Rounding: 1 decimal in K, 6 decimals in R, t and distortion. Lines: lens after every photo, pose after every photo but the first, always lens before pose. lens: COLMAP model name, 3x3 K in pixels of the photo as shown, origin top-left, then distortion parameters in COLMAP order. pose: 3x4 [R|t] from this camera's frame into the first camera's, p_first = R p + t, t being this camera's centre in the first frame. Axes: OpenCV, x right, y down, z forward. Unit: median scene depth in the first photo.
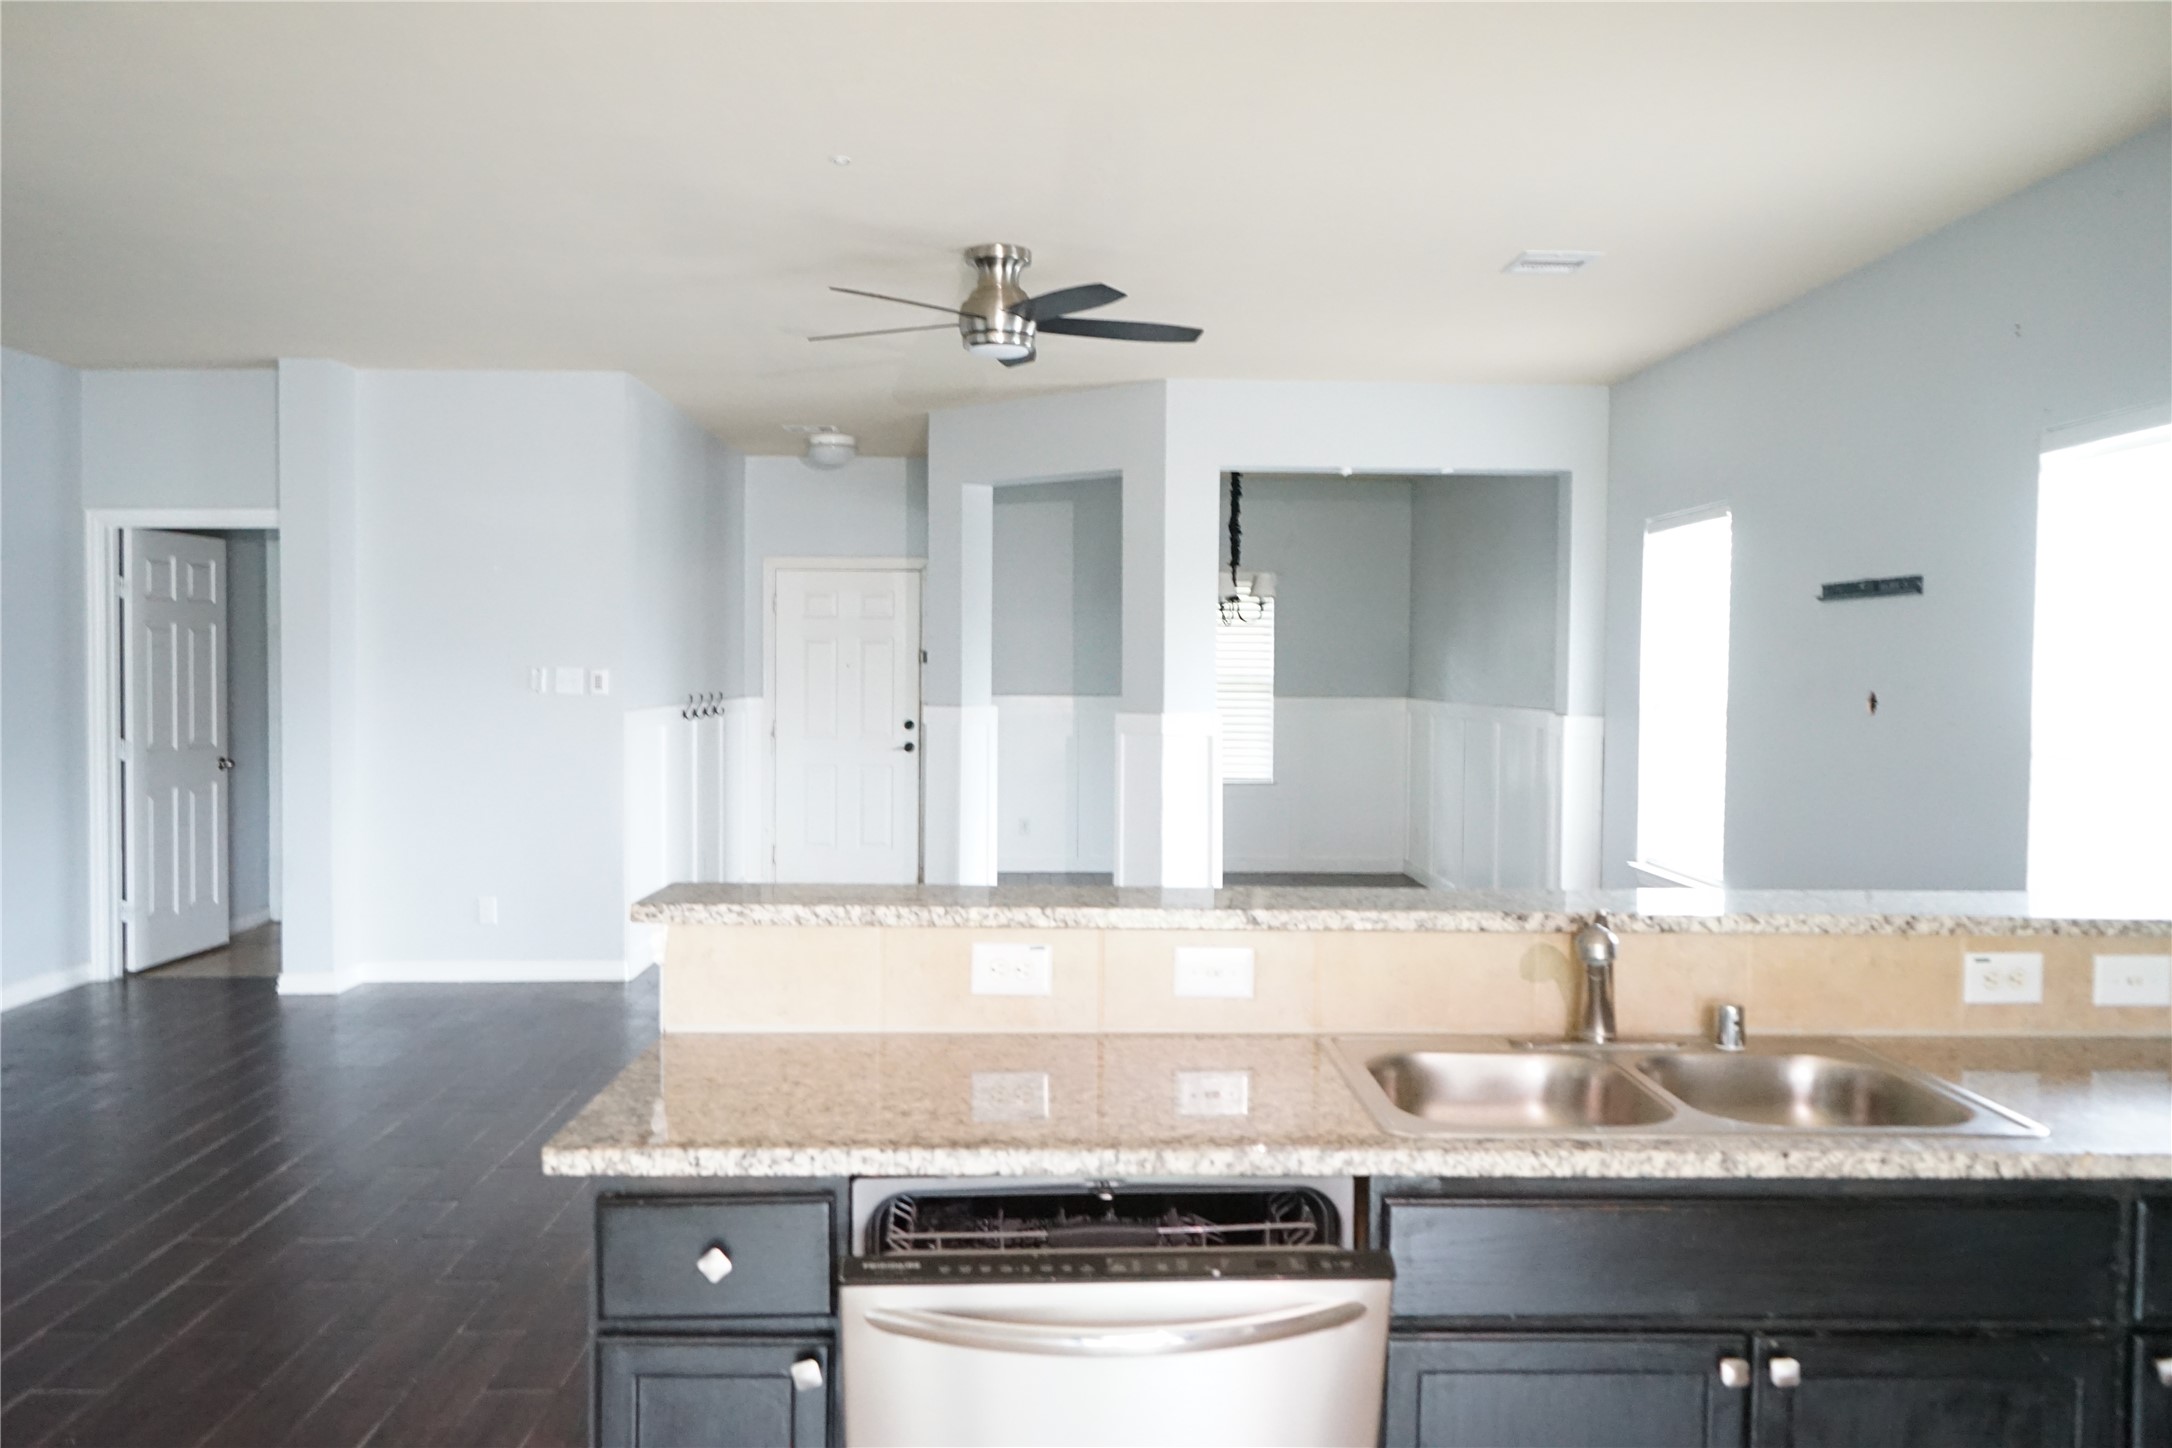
lens RADIAL K [[1749.9, 0, 1076.0], [0, 1749.9, 730.8], [0, 0, 1]] dist [0.011828, 0.000905]
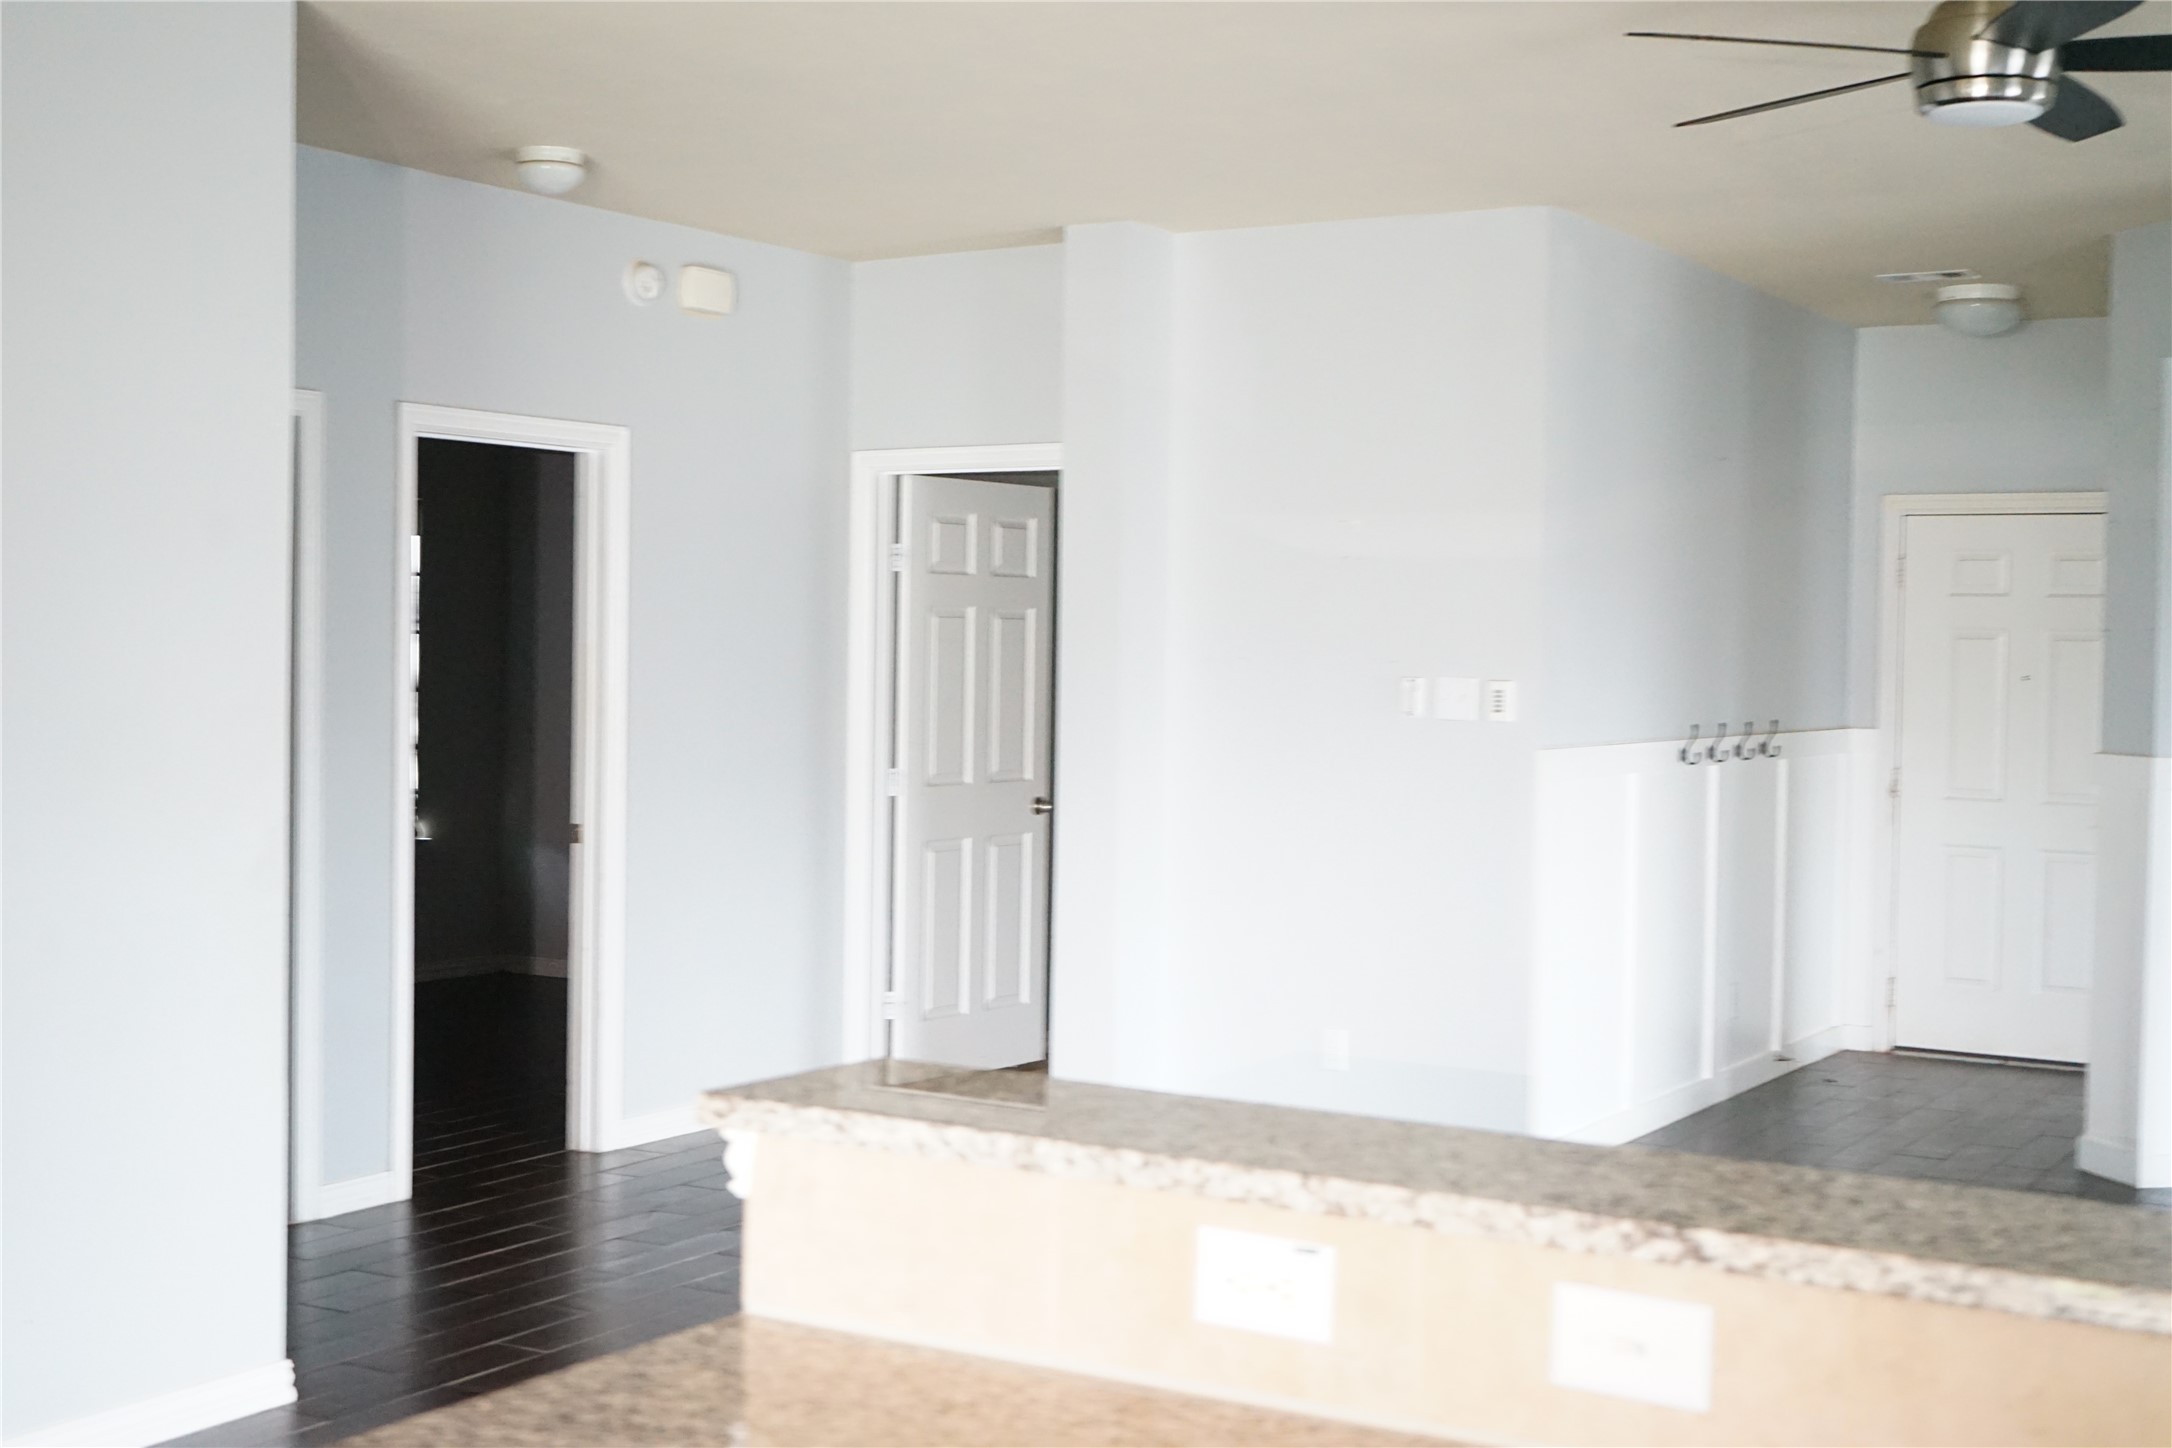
lens RADIAL K [[2722.1, 0, 1088.7], [0, 2722.1, 713.1], [0, 0, 1]] dist [0.018456, 0.000000]
pose [[0.848230, 0.021959, -0.529173, 0.119090], [-0.032391, 0.999421, -0.010448, -0.008542], [0.528637, 0.026003, 0.848450, 0.093877]]
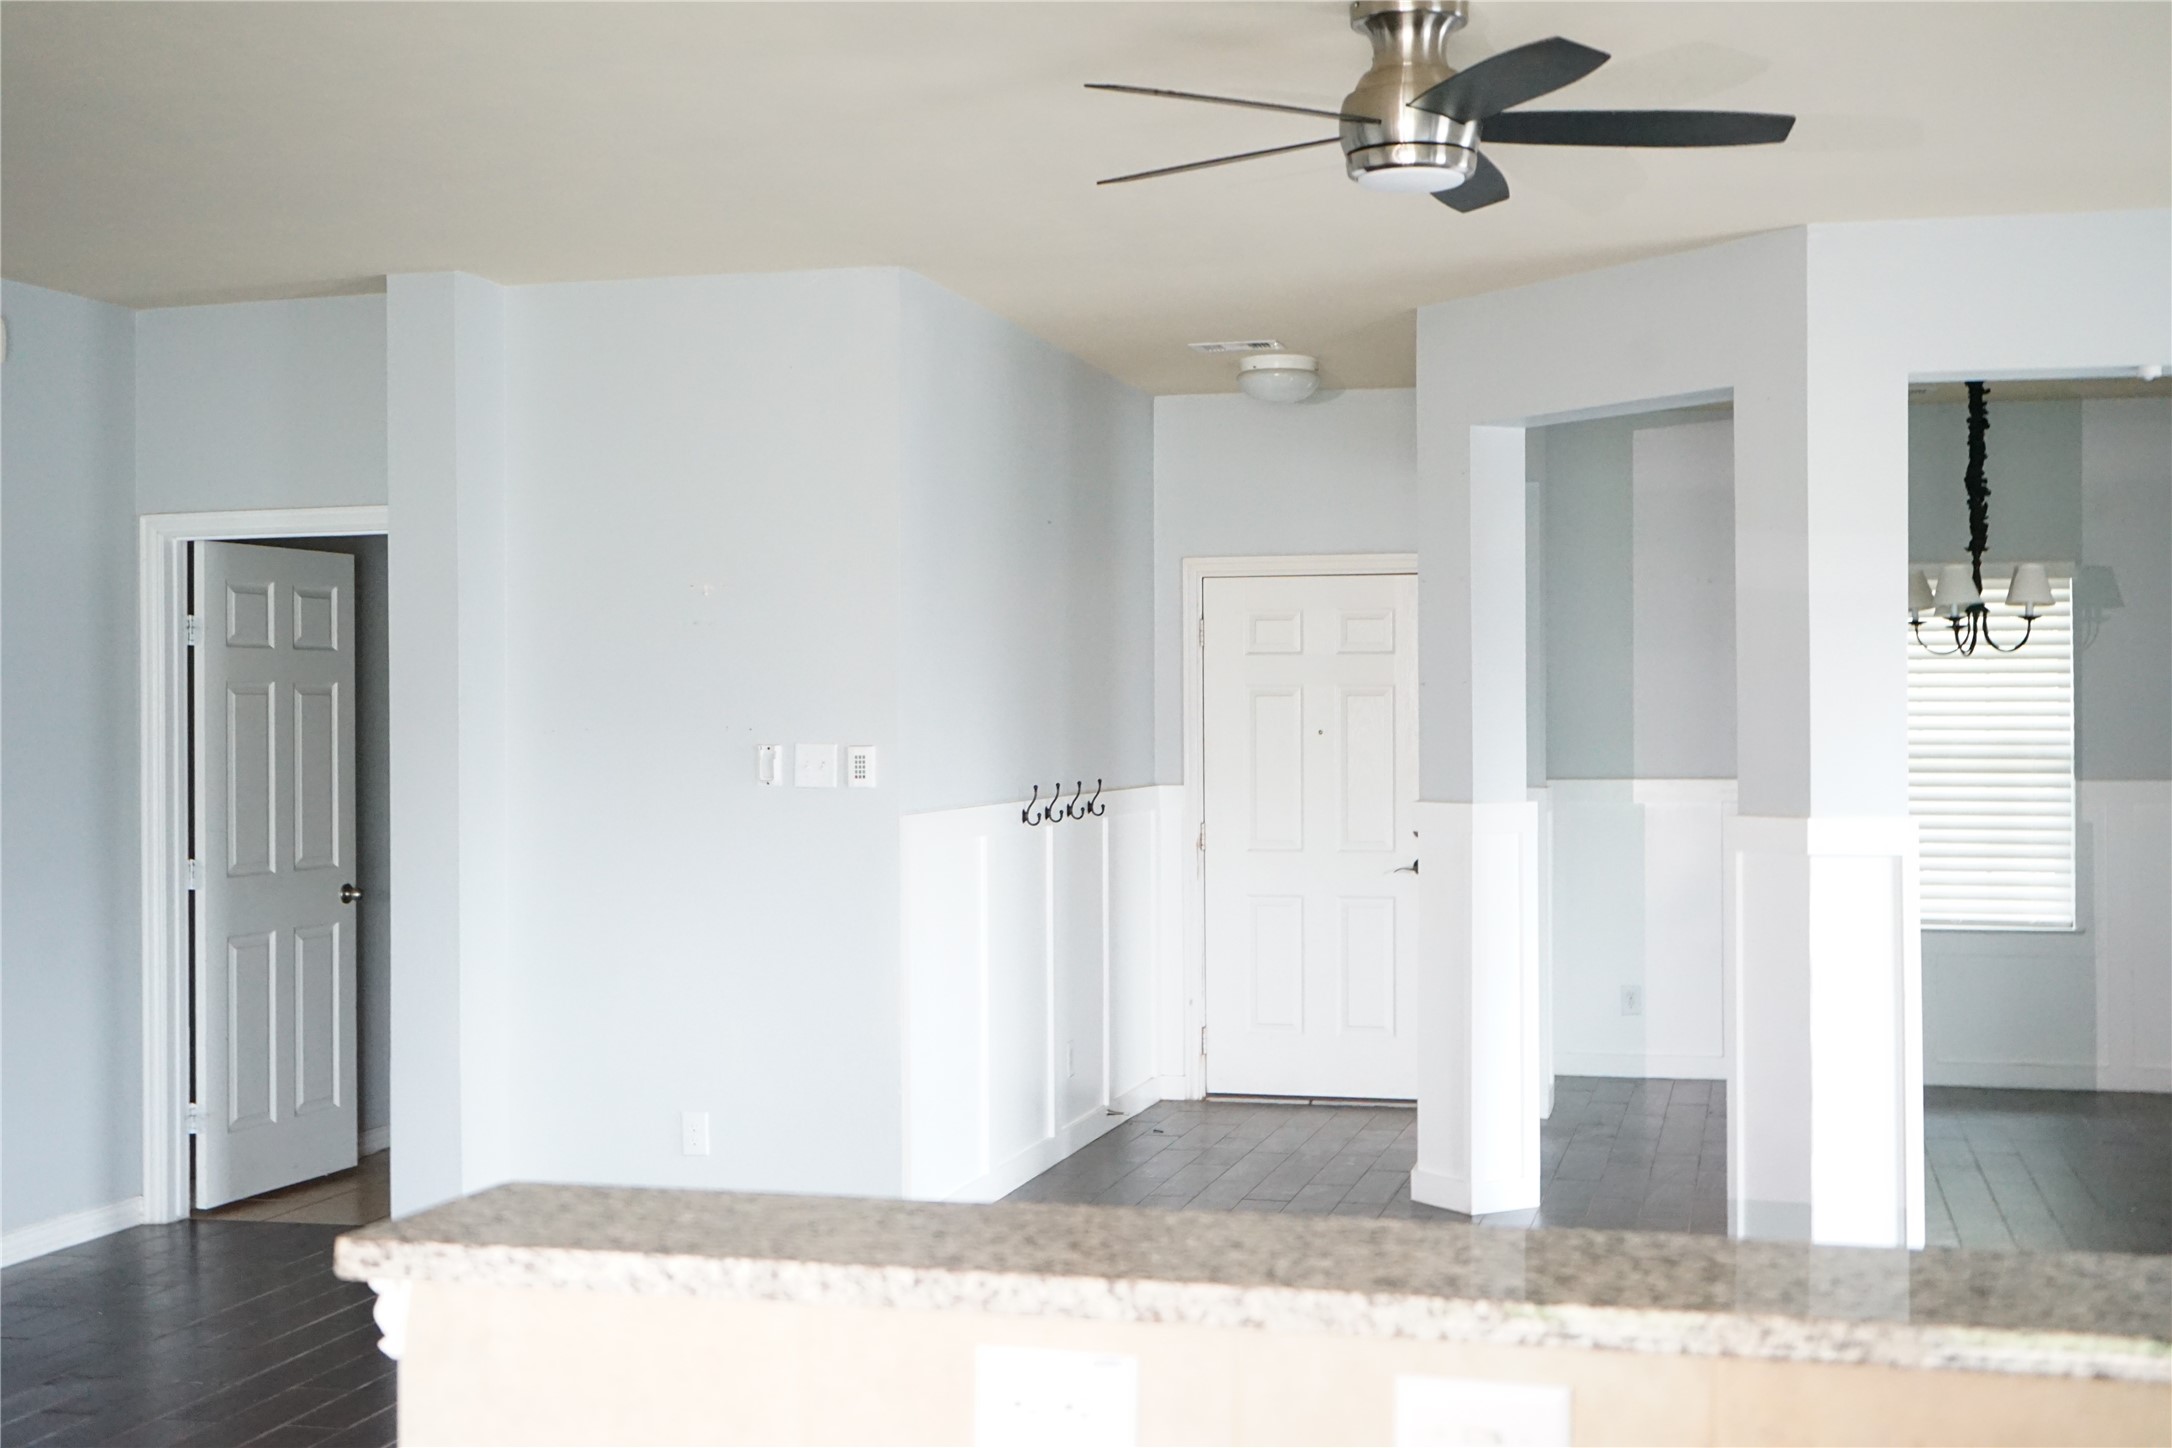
lens RADIAL K [[2722.1, 0, 1084.5], [0, 2722.1, 717.2], [0, 0, 1]] dist [0.018456, 0.000000]
pose [[0.964016, -0.011449, -0.265598, 0.058201], [0.000948, 0.999214, -0.039632, -0.007339], [0.265843, 0.037954, 0.963269, 0.095877]]
